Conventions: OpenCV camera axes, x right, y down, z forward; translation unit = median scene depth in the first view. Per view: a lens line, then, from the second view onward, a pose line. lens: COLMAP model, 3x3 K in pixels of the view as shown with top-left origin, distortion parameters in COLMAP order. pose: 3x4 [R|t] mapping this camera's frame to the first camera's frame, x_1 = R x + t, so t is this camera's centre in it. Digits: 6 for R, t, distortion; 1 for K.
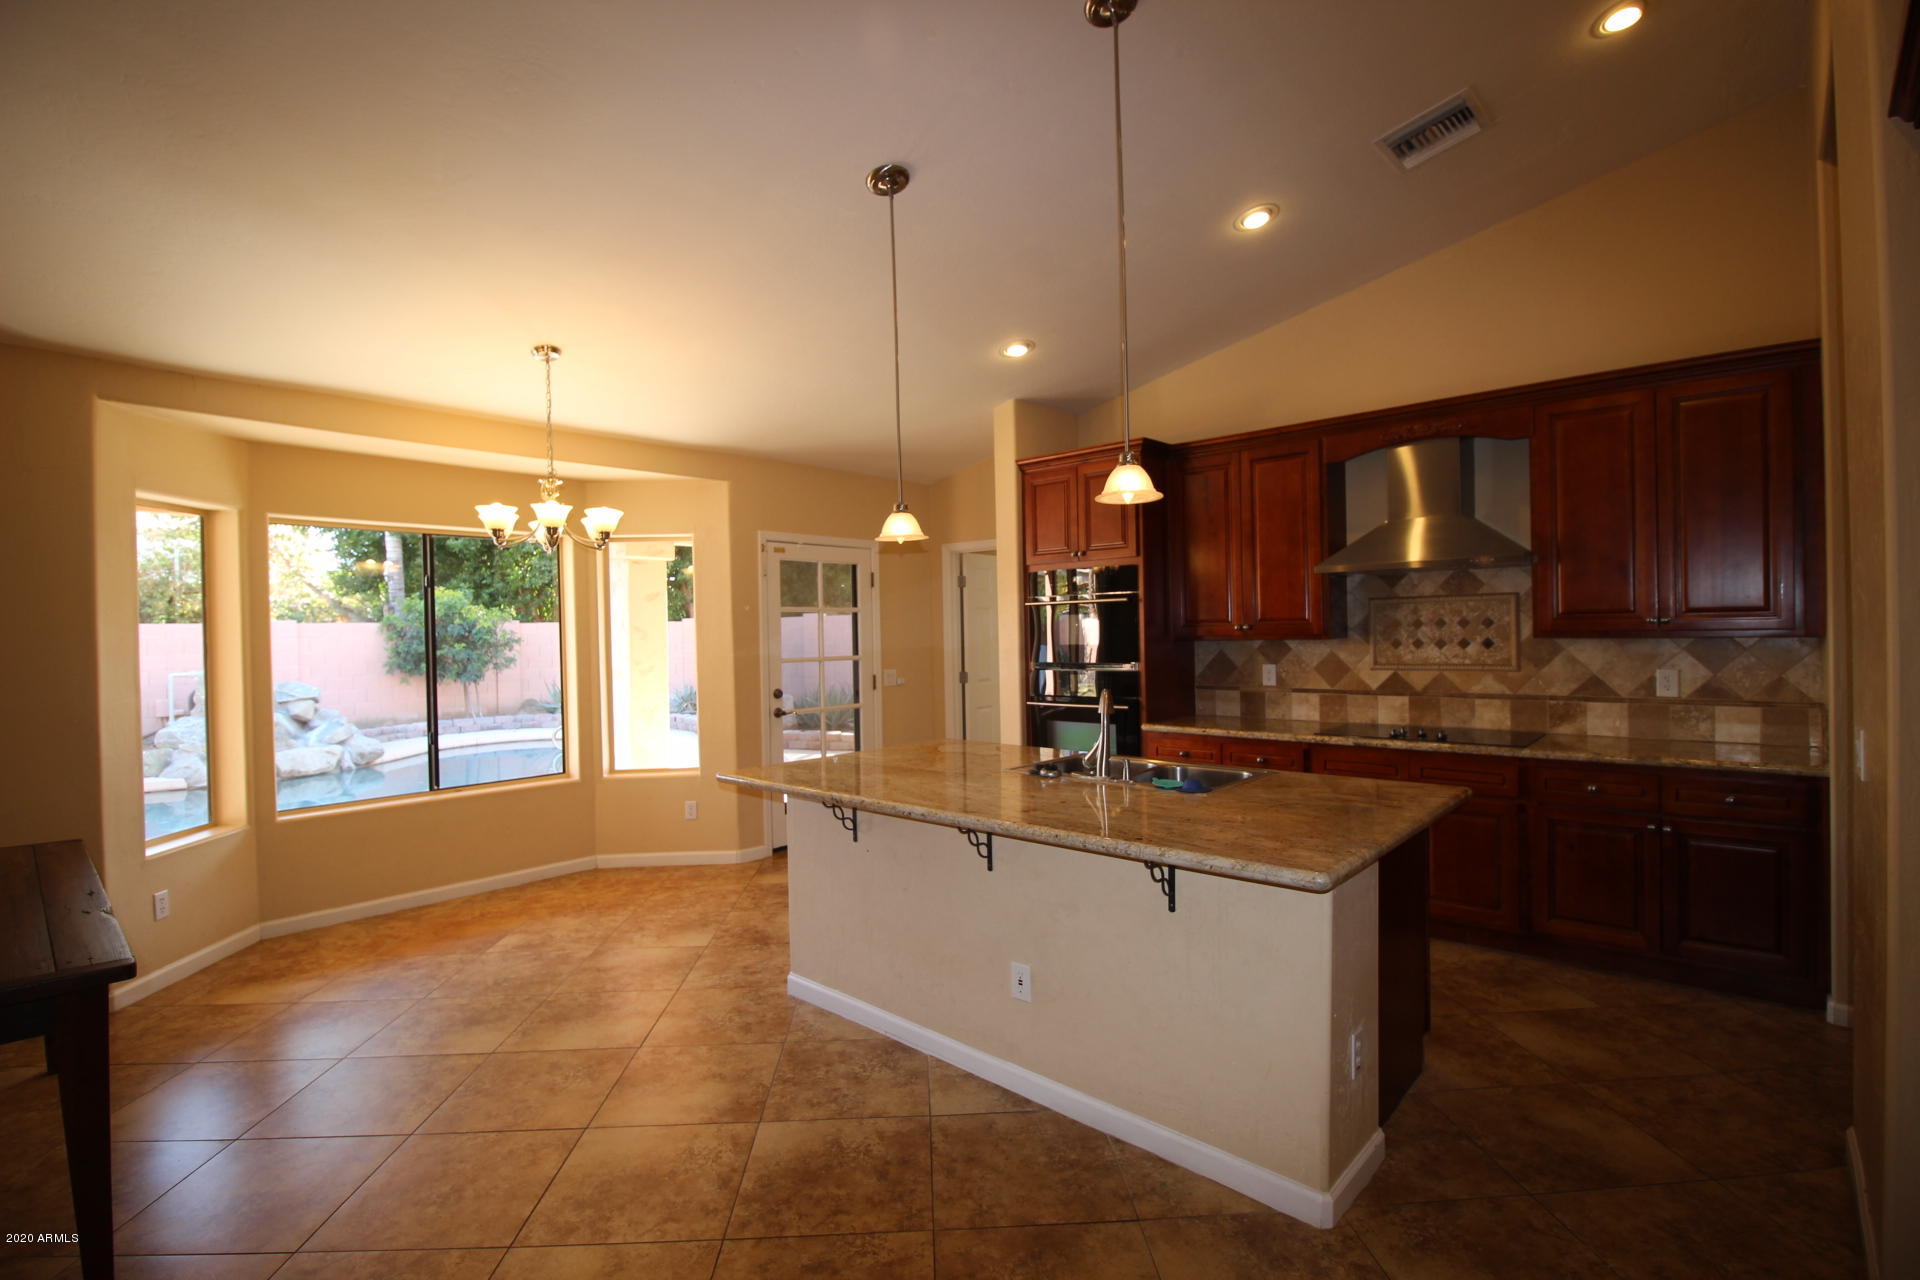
lens RADIAL K [[898.9, 0, 956.2], [0, 898.9, 636.1], [0, 0, 1]] dist [-0.004953, -0.008403]
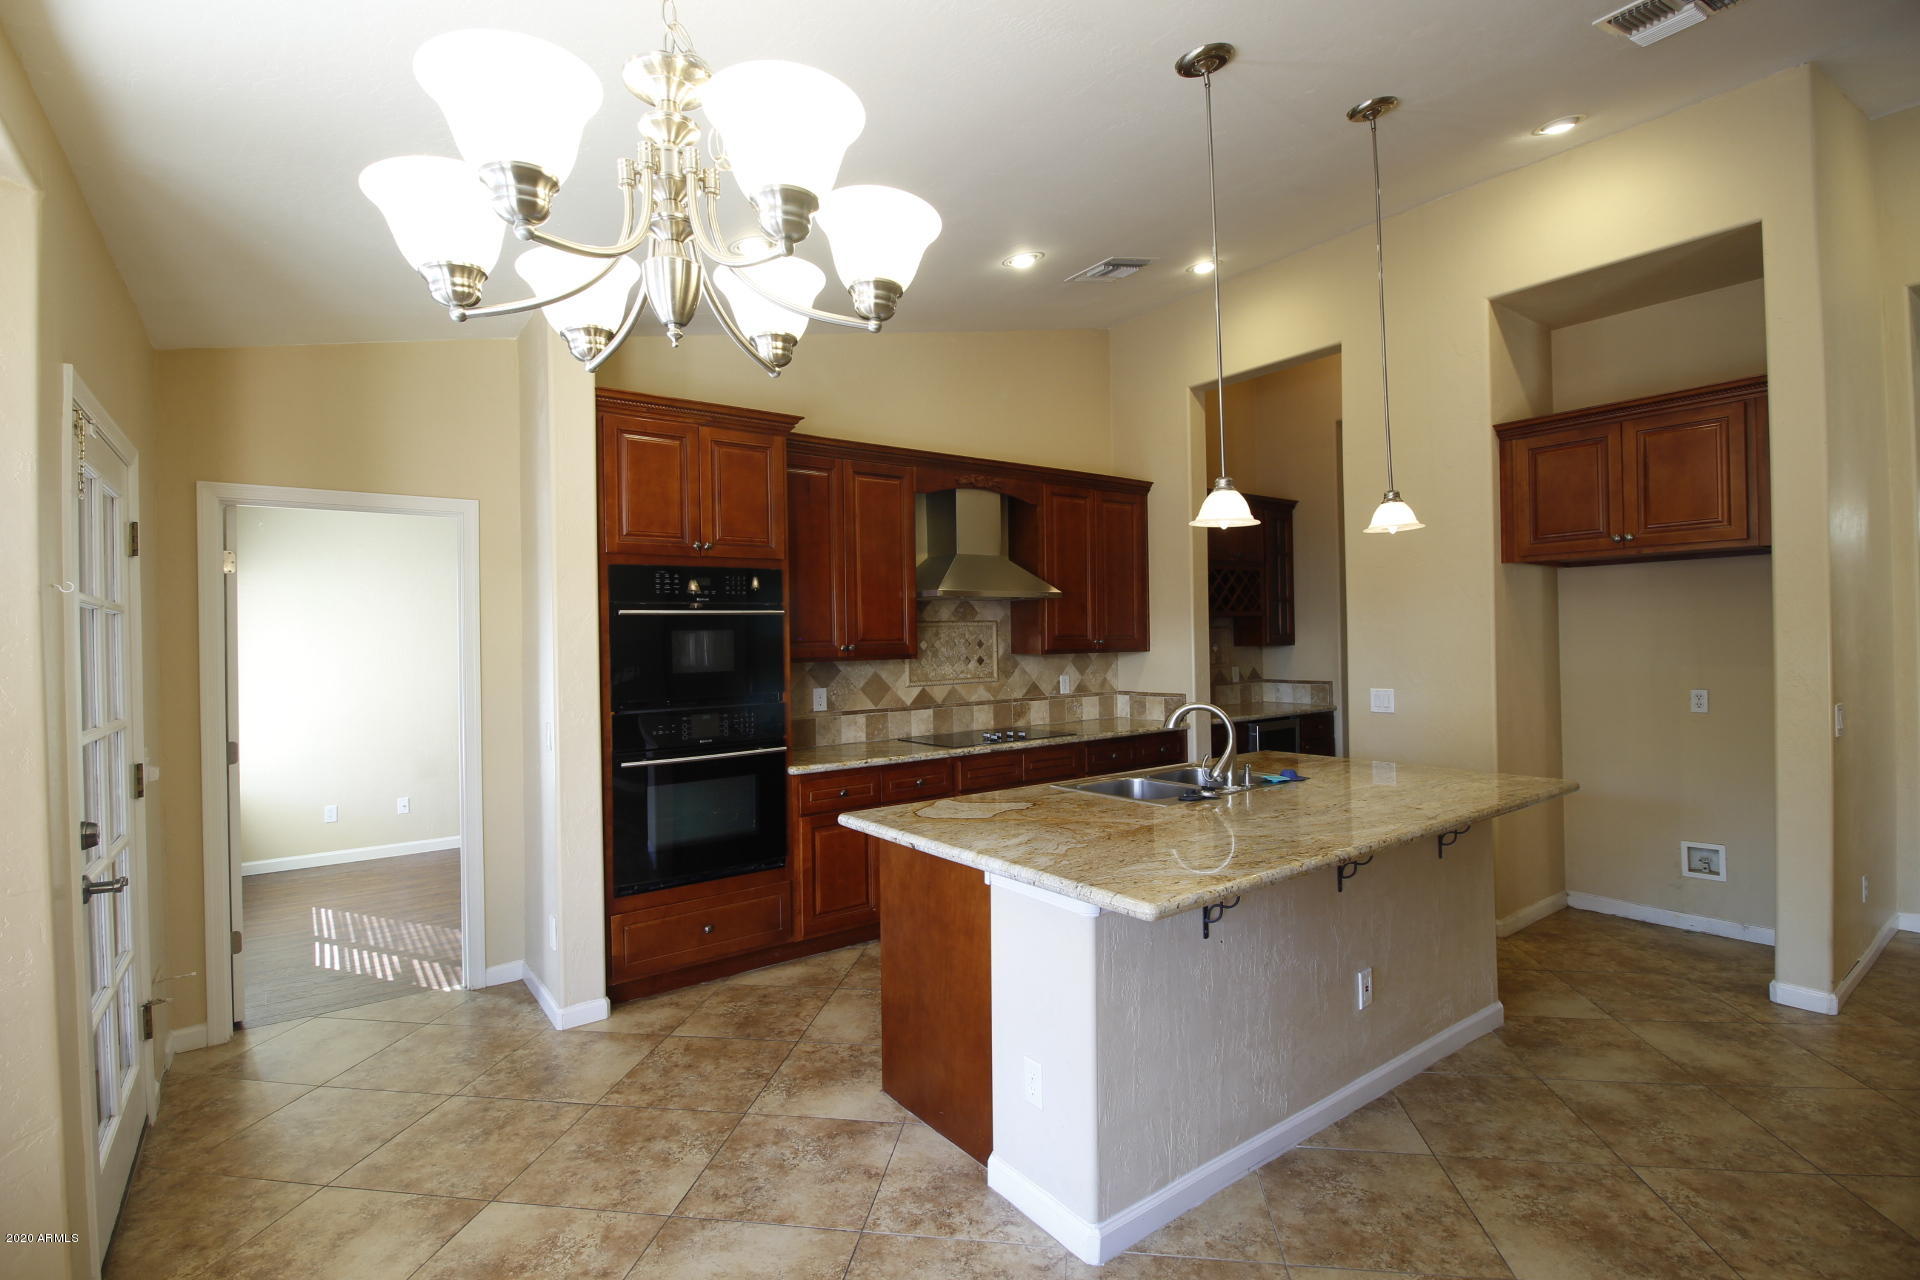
lens RADIAL K [[898.9, 0, 967.6], [0, 898.9, 631.6], [0, 0, 1]] dist [-0.004953, -0.008403]
pose [[0.177636, 0.023916, 0.983806, -0.640760], [0.021624, 0.999368, -0.028199, 0.002698], [-0.983859, 0.026283, 0.177007, 0.796226]]
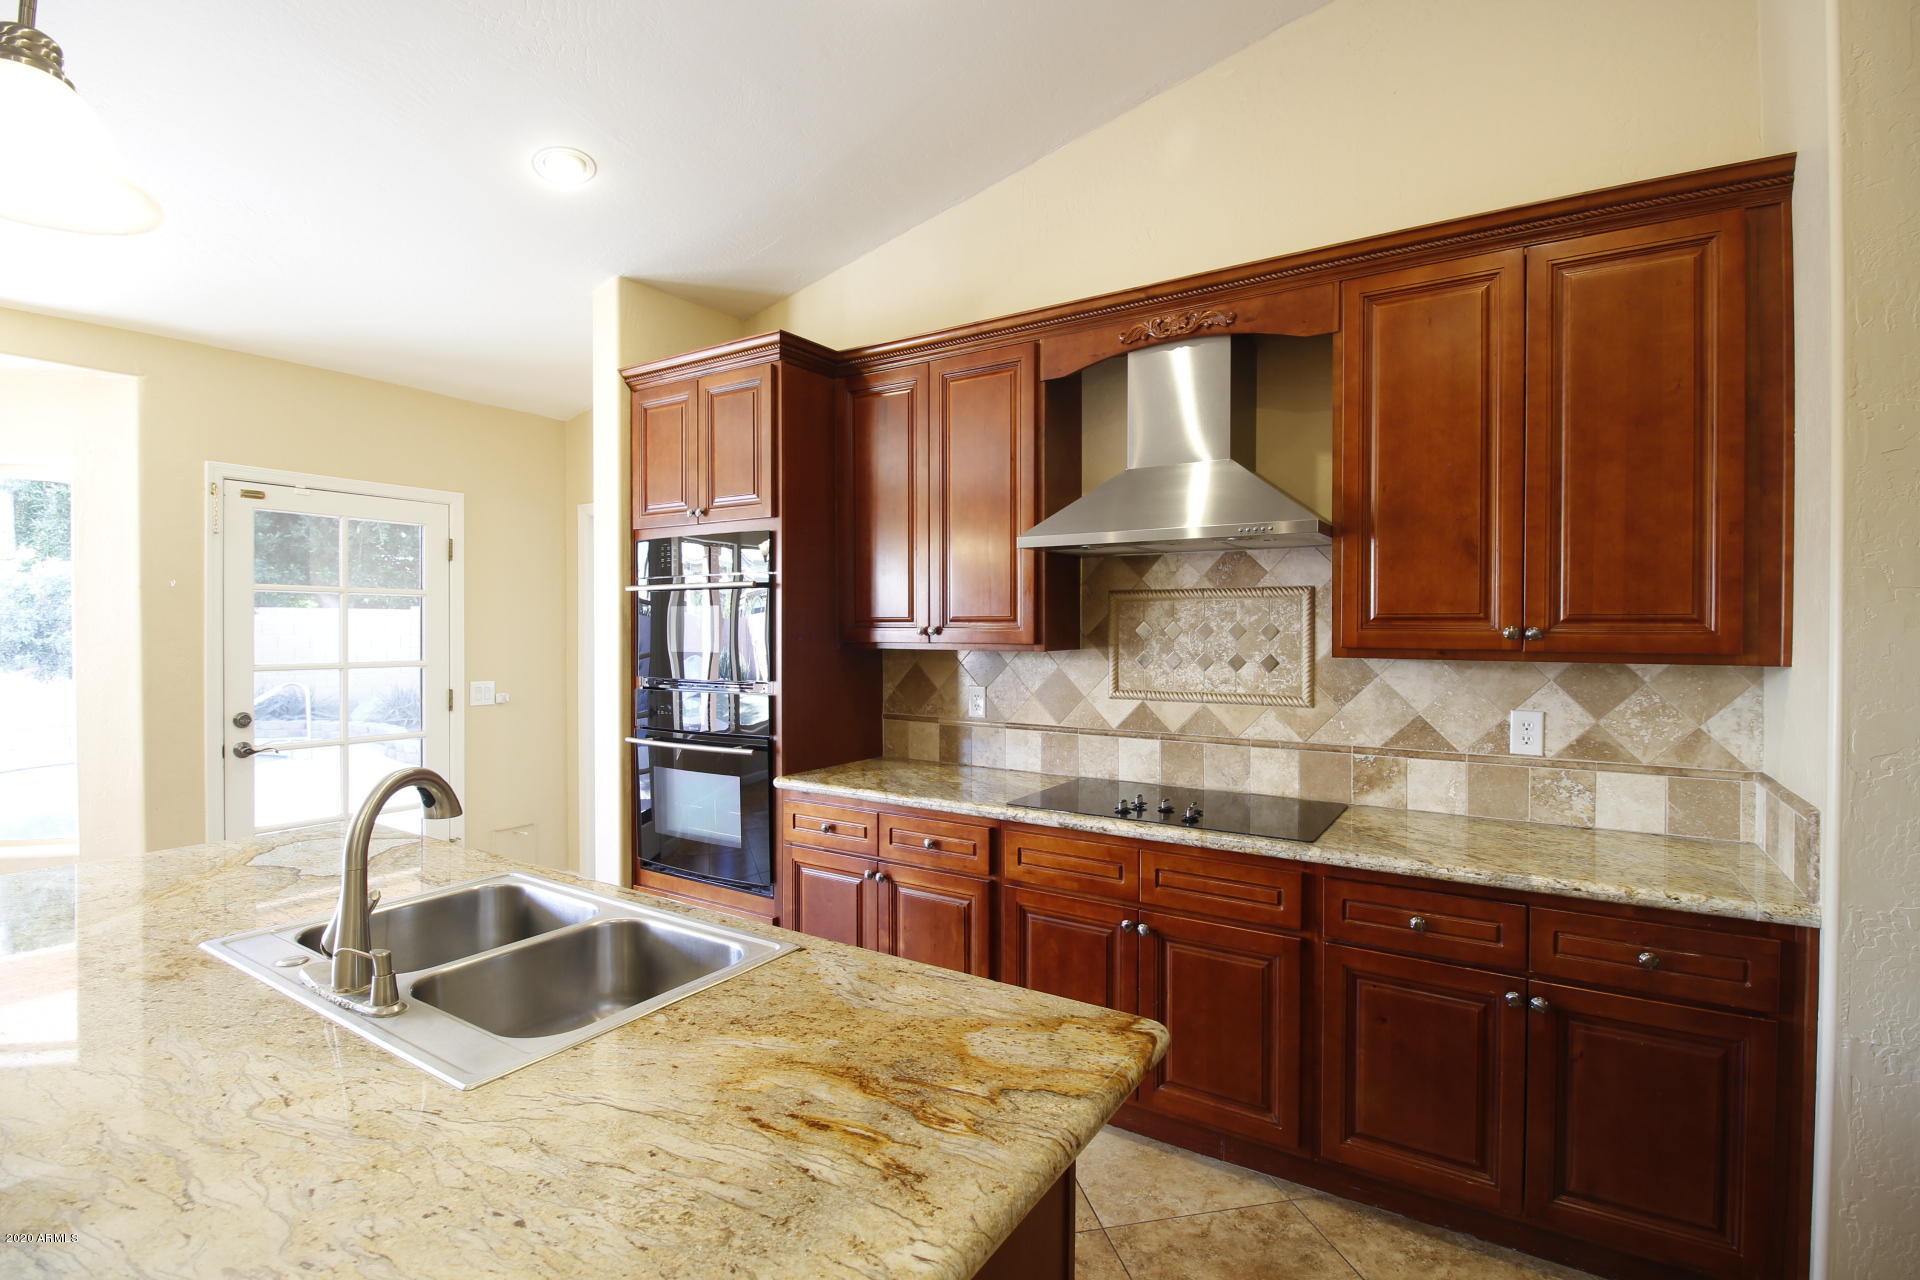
lens RADIAL K [[898.9, 0, 956.9], [0, 898.9, 638.5], [0, 0, 1]] dist [-0.004953, -0.008403]
pose [[0.987156, 0.019255, 0.158593, 0.263716], [-0.019972, 0.999796, 0.002927, -0.007284], [-0.158505, -0.006057, 0.987340, 0.389982]]
